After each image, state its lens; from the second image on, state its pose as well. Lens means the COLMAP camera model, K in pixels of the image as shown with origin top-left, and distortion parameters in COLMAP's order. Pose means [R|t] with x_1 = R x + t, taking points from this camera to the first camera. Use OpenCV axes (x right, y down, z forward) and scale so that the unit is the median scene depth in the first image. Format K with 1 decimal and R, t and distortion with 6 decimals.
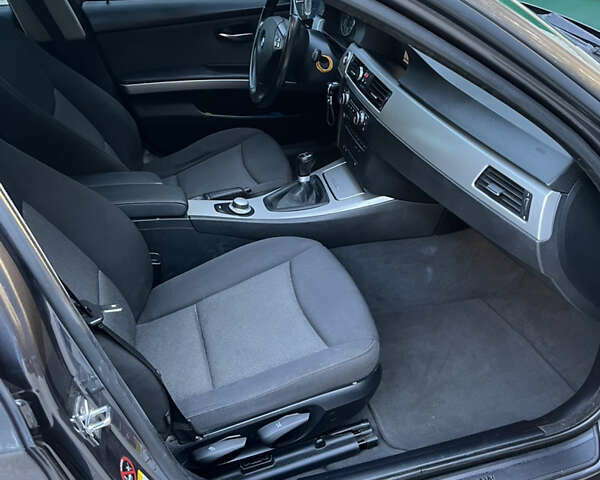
lens RADIAL K [[608.5, 0, 300.0], [0, 608.5, 240.0], [0, 0, 1]] dist [0.057919, -0.103634]
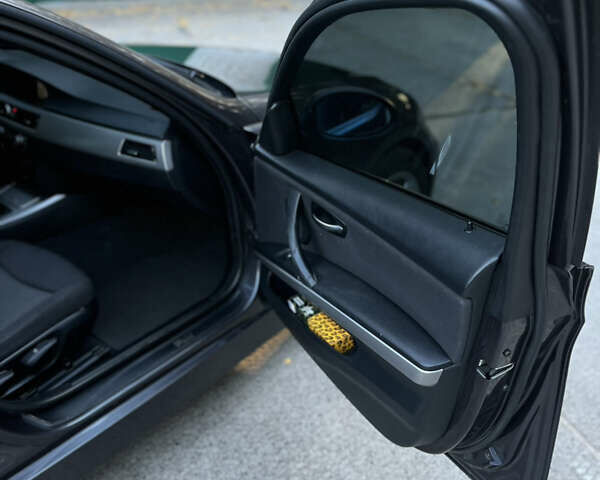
lens RADIAL K [[608.5, 0, 300.0], [0, 608.5, 240.0], [0, 0, 1]] dist [0.057919, -0.103634]
pose [[0.811857, -0.261642, 0.521950, -0.200870], [0.304638, 0.952461, 0.003605, 0.234262], [-0.498081, 0.156079, 0.852968, -0.490556]]
